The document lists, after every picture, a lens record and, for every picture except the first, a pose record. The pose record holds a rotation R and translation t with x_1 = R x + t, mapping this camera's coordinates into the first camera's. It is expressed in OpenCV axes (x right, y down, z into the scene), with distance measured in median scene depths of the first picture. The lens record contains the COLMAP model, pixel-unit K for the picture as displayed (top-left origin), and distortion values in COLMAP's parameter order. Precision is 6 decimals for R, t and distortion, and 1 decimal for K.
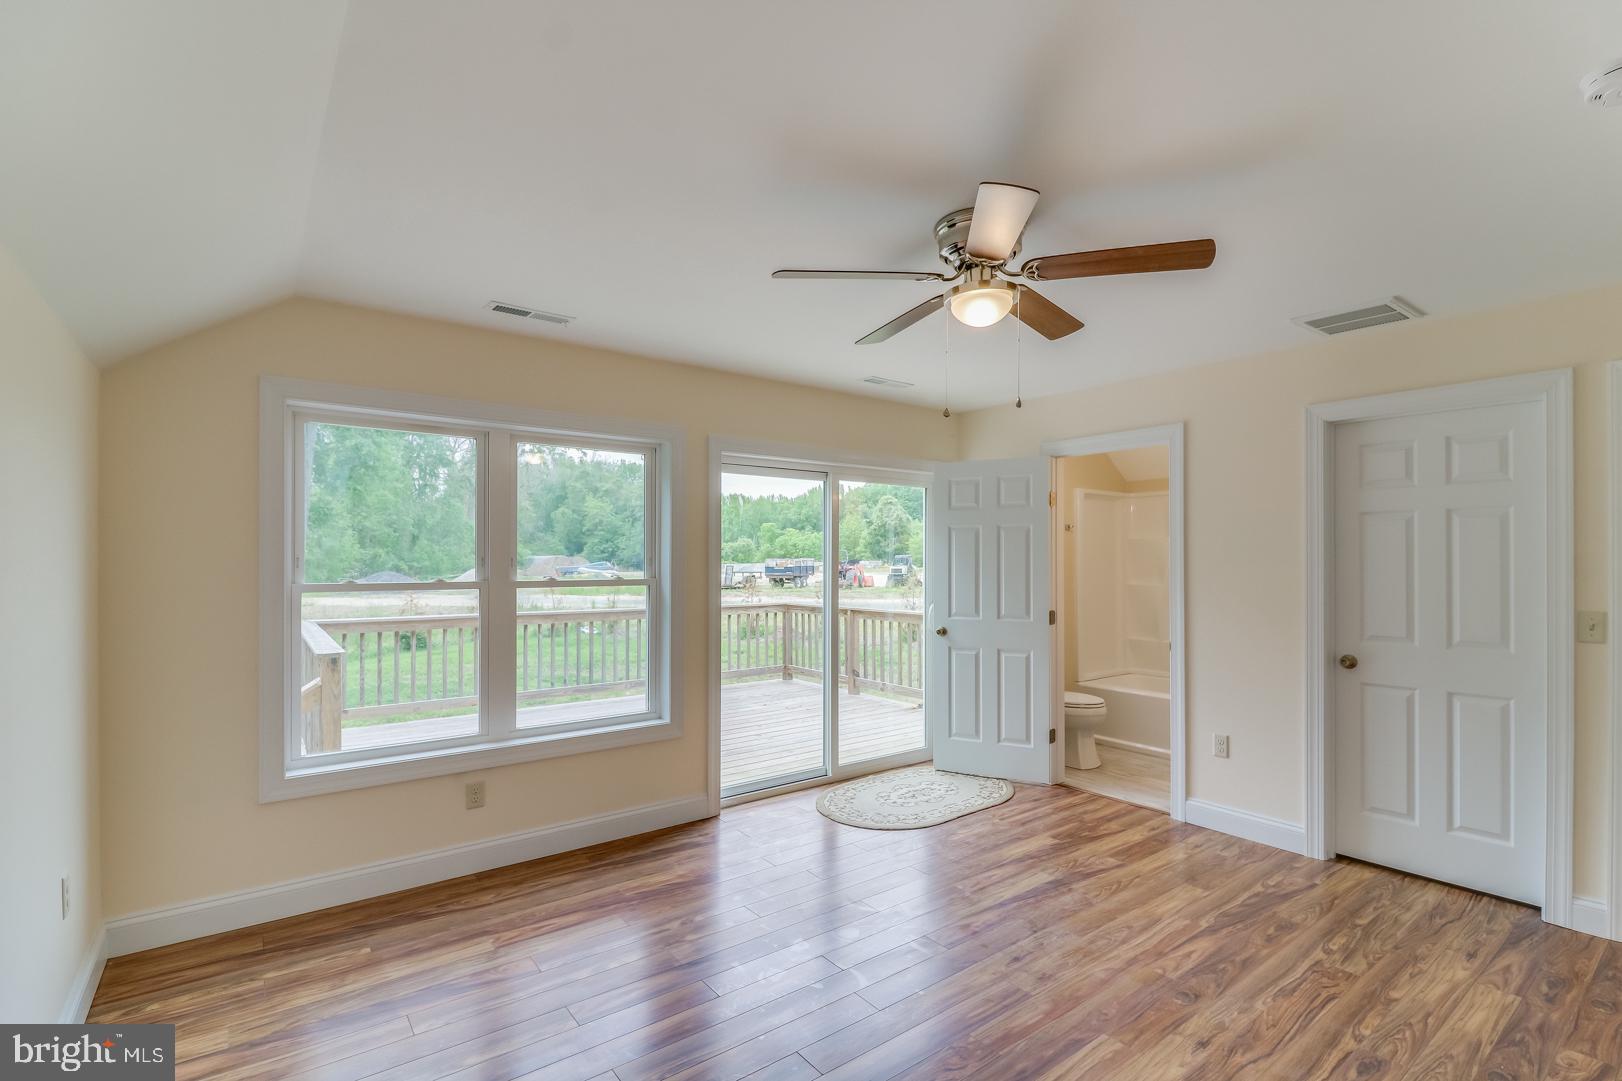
lens RADIAL K [[761.1, 0, 837.6], [0, 761.1, 543.4], [0, 0, 1]] dist [0.015567, -0.022105]
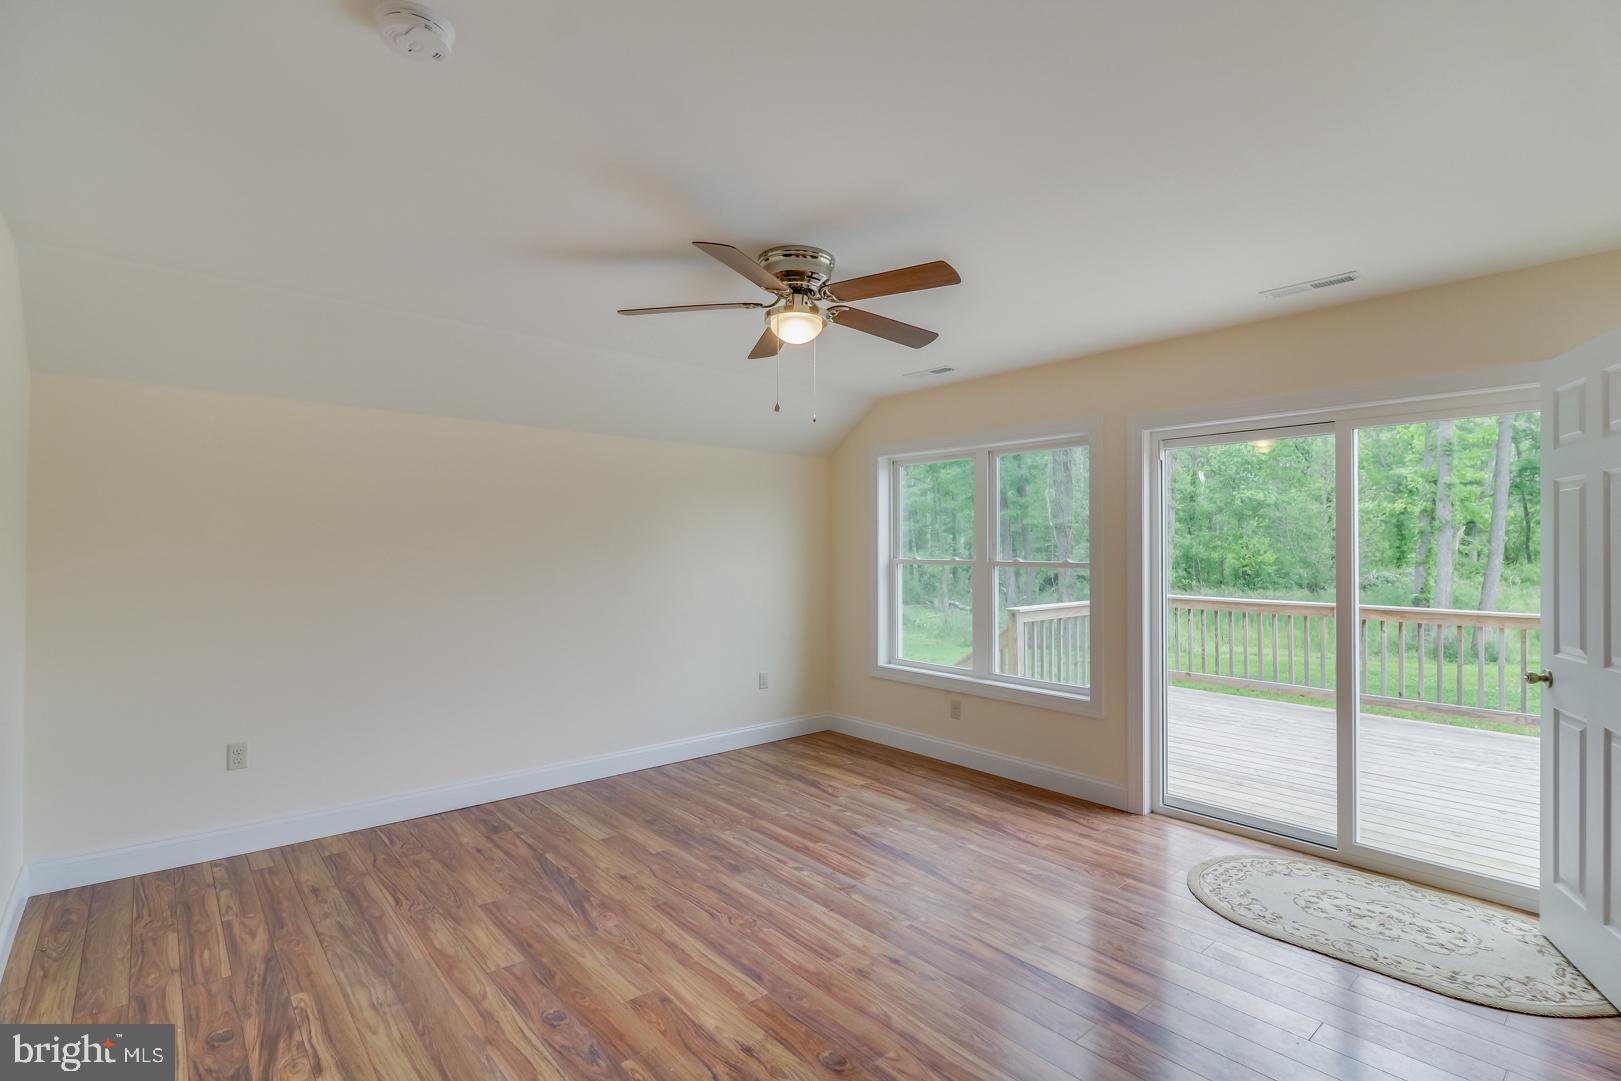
lens RADIAL K [[768.3, 0, 852.8], [0, 768.3, 558.1], [0, 0, 1]] dist [-0.002589, -0.015516]
pose [[0.069440, 0.018355, -0.997417, 0.916382], [0.015742, 0.999686, 0.019493, 0.010118], [0.997462, -0.017055, 0.069129, 0.681988]]
